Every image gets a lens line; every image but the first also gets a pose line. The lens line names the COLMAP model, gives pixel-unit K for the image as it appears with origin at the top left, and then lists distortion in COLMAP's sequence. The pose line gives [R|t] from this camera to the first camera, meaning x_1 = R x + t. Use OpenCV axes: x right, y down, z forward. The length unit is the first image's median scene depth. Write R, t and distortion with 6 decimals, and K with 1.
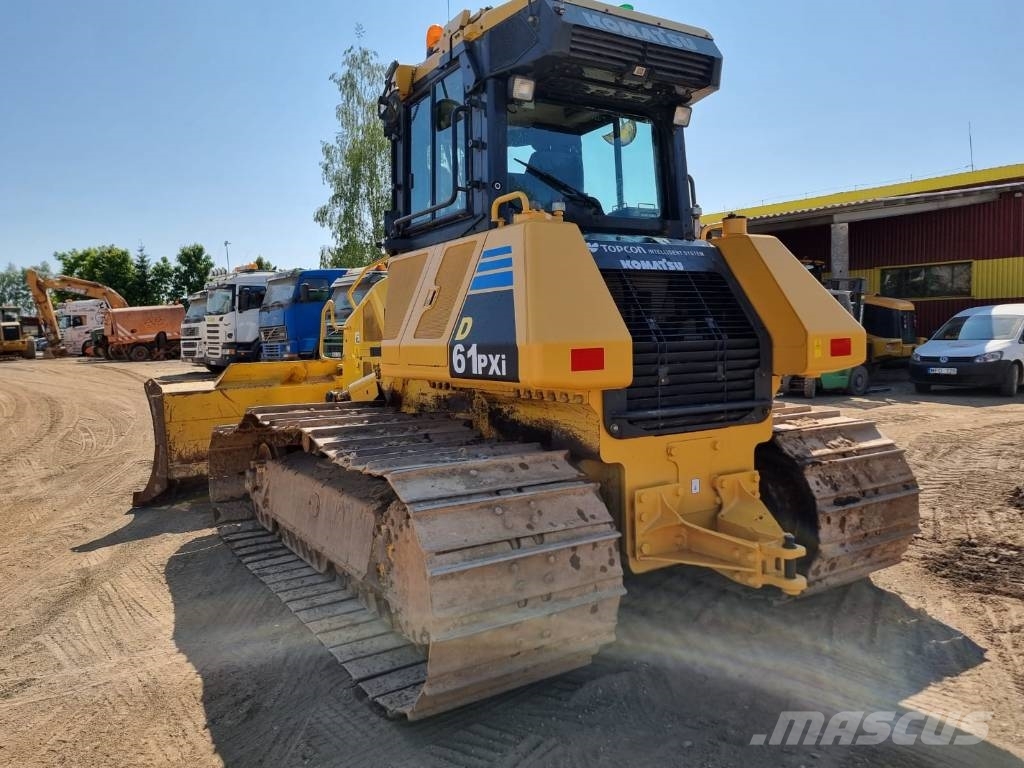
lens RADIAL K [[737.7, 0, 494.9], [0, 737.7, 377.8], [0, 0, 1]] dist [0.077531, -0.065360]
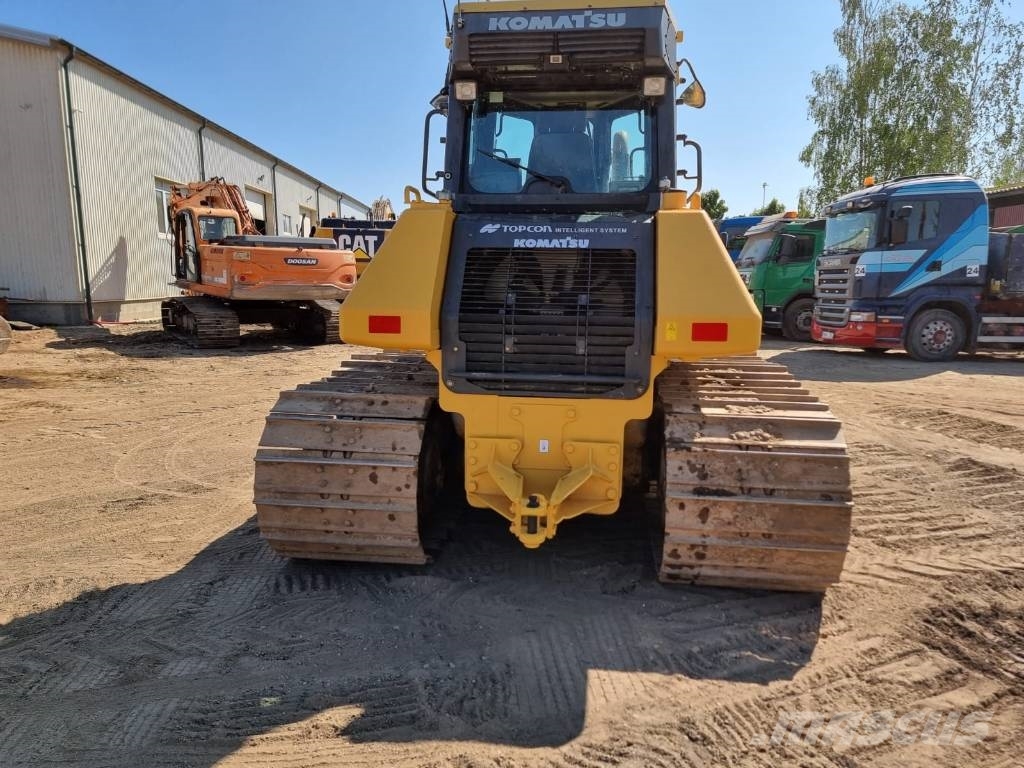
lens RADIAL K [[730.4, 0, 512.0], [0, 730.4, 384.0], [0, 0, 1]] dist [0.053534, -0.009168]
pose [[0.783268, 0.123239, -0.609346, 0.802824], [-0.070301, 0.991426, 0.110147, -0.057658], [0.617696, -0.043437, 0.785216, 0.104383]]
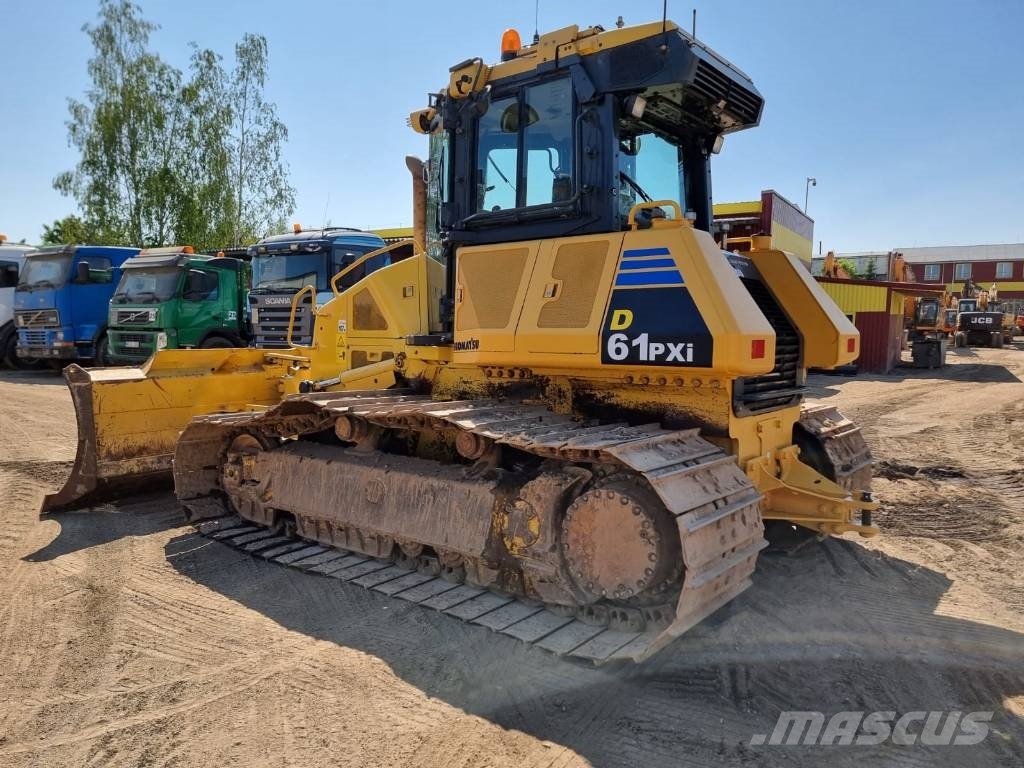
lens RADIAL K [[742.1, 0, 493.8], [0, 742.1, 388.8], [0, 0, 1]] dist [0.085622, -0.080148]
pose [[0.942928, 0.005983, 0.332944, -0.502000], [-0.011358, 0.999835, 0.014201, 0.019868], [-0.332804, -0.017173, 0.942840, 0.002873]]
